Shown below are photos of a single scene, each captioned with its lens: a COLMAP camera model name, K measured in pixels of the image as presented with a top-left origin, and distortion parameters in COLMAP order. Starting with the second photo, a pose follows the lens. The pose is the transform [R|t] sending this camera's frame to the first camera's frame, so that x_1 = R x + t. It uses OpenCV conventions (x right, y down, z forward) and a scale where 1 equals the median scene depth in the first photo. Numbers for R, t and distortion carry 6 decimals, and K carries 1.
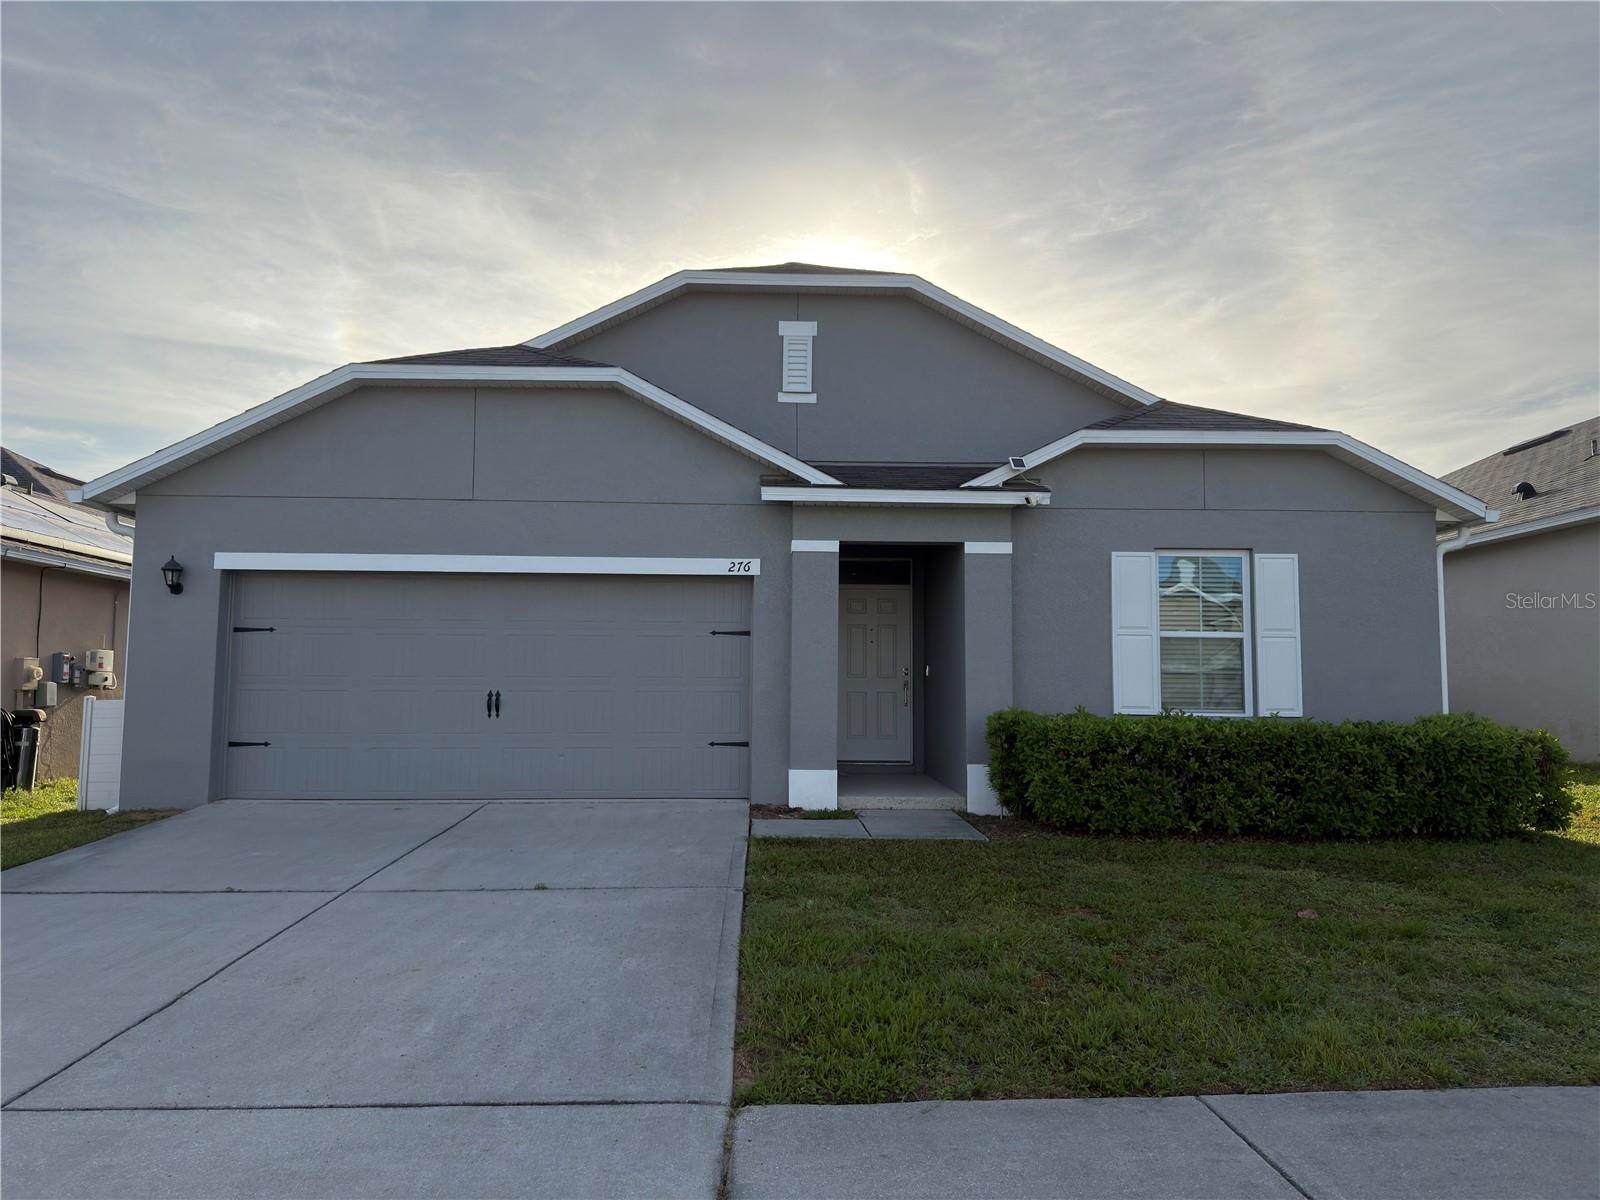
lens RADIAL K [[1121.9, 0, 800.0], [0, 1121.9, 600.0], [0, 0, 1]] dist [0.107565, -0.206718]
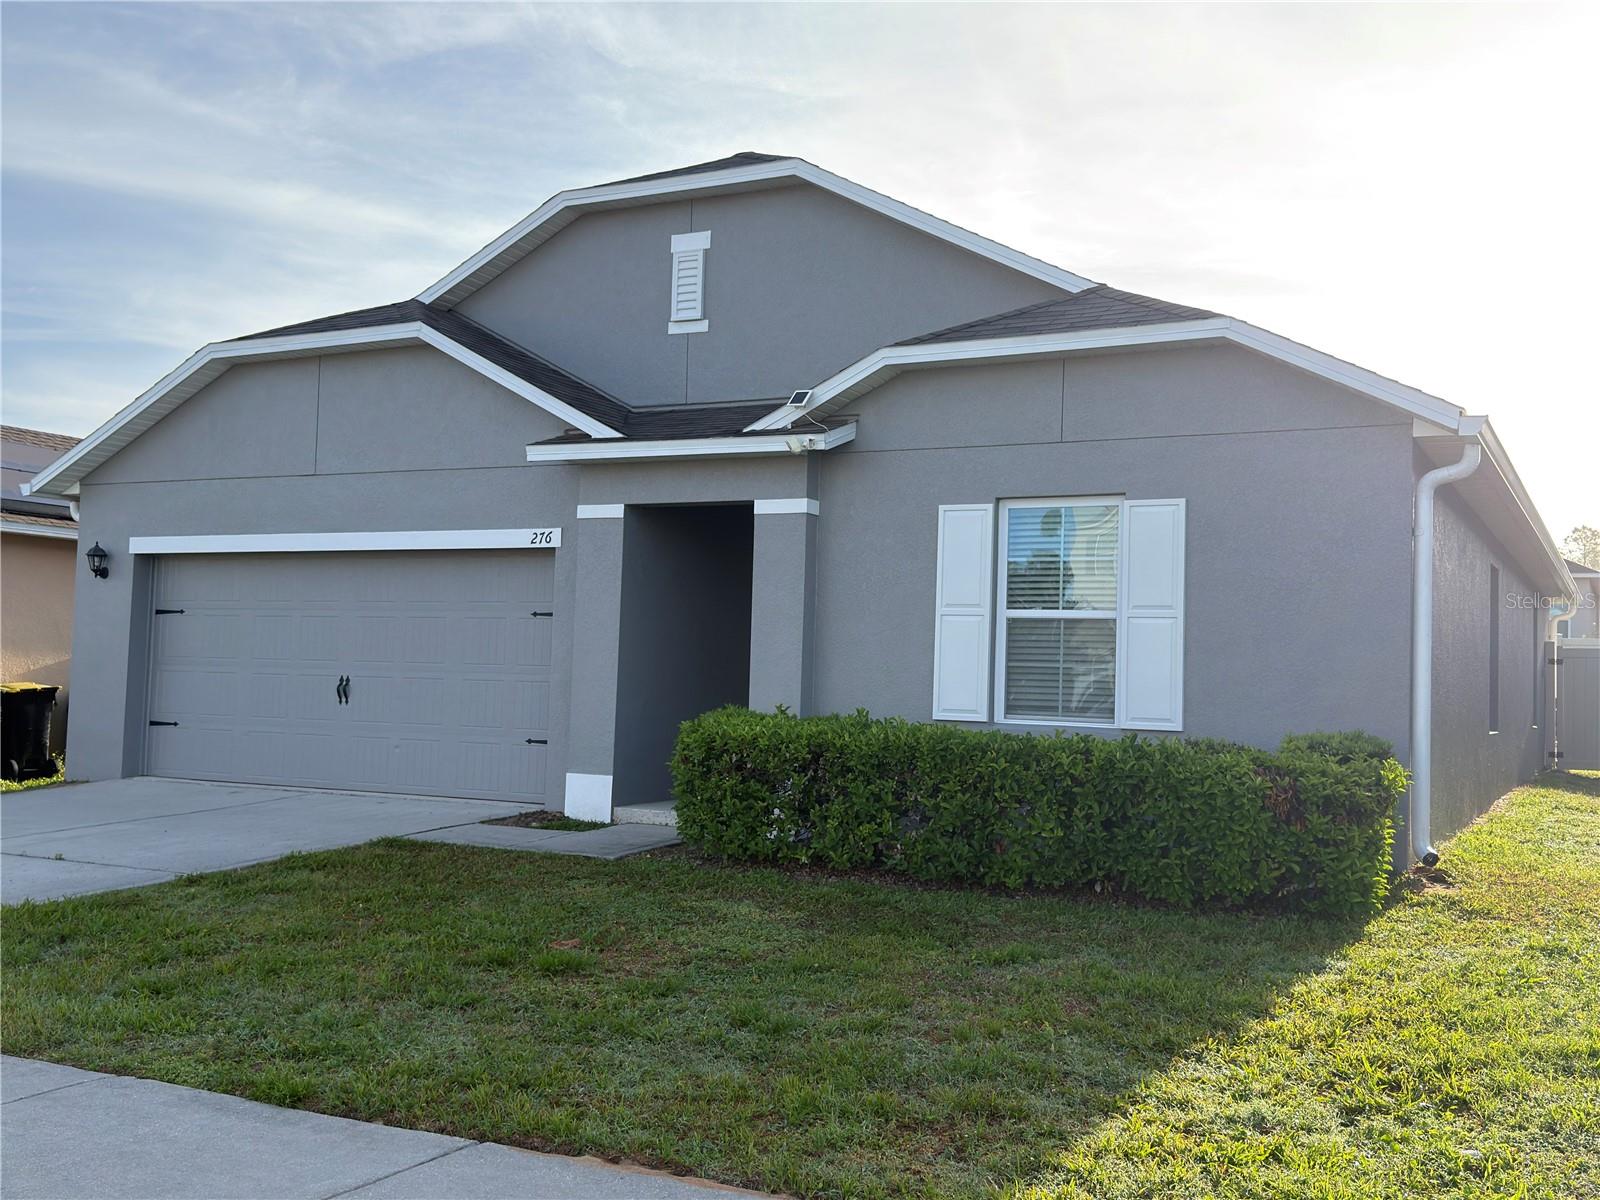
lens RADIAL K [[1593.8, 0, 800.0], [0, 1593.8, 600.0], [0, 0, 1]] dist [0.080733, -0.015700]
pose [[0.866487, -0.006811, -0.499153, 0.735380], [0.017914, 0.999687, 0.017456, 0.000434], [0.498877, -0.024067, 0.866338, 0.030708]]
